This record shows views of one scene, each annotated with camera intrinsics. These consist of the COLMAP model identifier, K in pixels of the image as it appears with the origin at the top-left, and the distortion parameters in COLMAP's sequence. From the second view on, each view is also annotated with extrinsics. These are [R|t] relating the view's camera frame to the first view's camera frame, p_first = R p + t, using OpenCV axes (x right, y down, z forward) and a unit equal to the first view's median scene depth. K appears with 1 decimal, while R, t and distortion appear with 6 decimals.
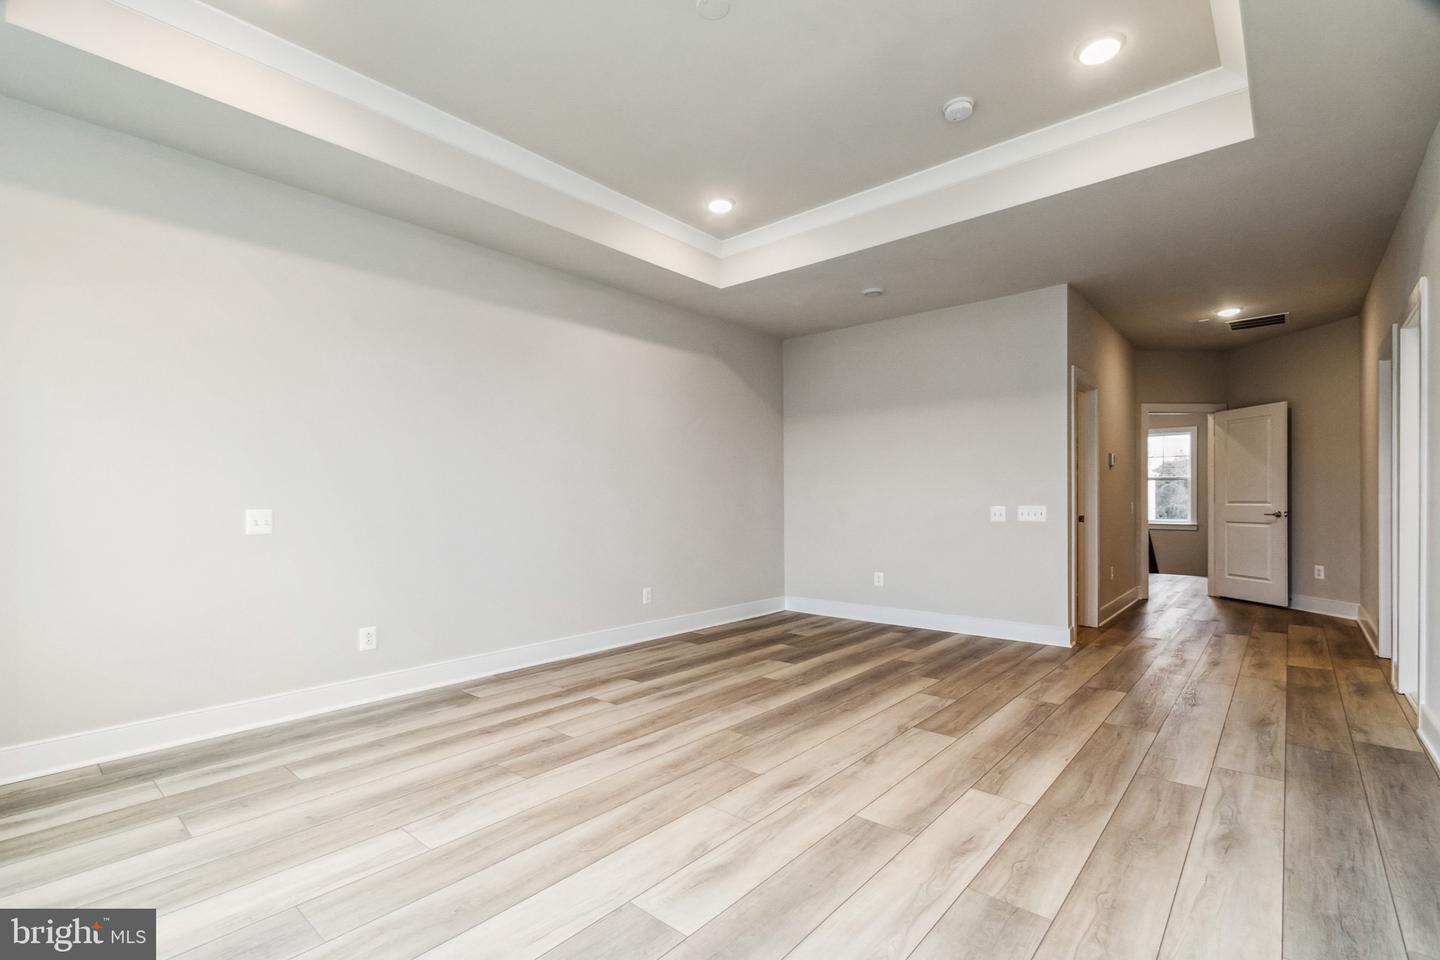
lens RADIAL K [[662.0, 0, 709.0], [0, 662.0, 485.9], [0, 0, 1]] dist [0.003717, -0.002386]
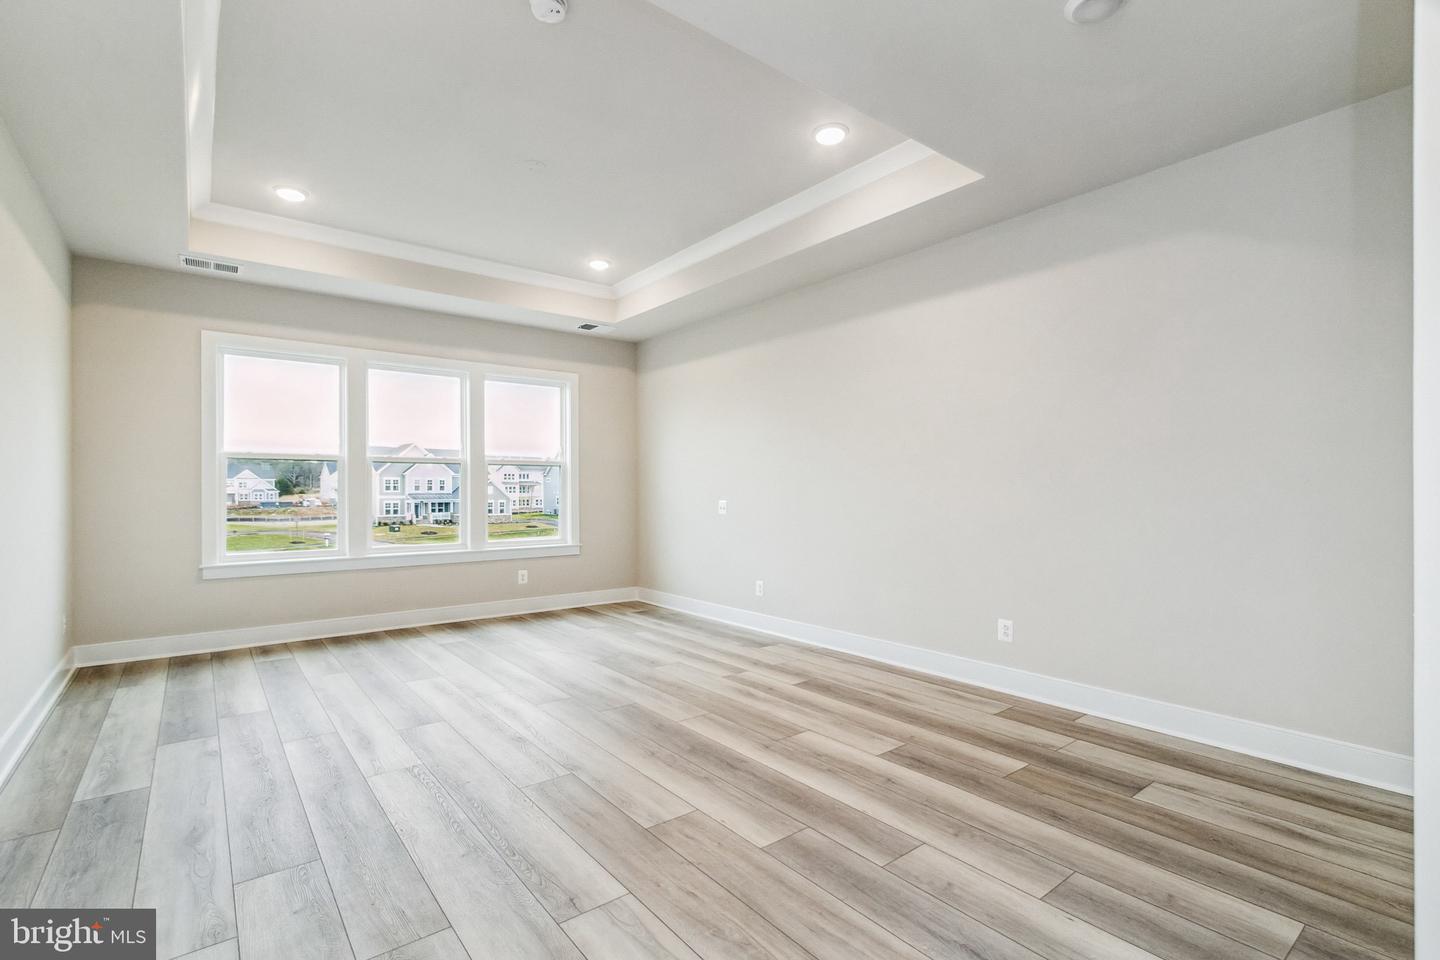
lens RADIAL K [[662.0, 0, 722.7], [0, 662.0, 483.6], [0, 0, 1]] dist [0.003717, -0.002386]
pose [[-0.178488, -0.003824, -0.983935, 0.954846], [0.024490, 0.999665, -0.008328, 0.001821], [0.983637, -0.025583, -0.178335, 1.158214]]
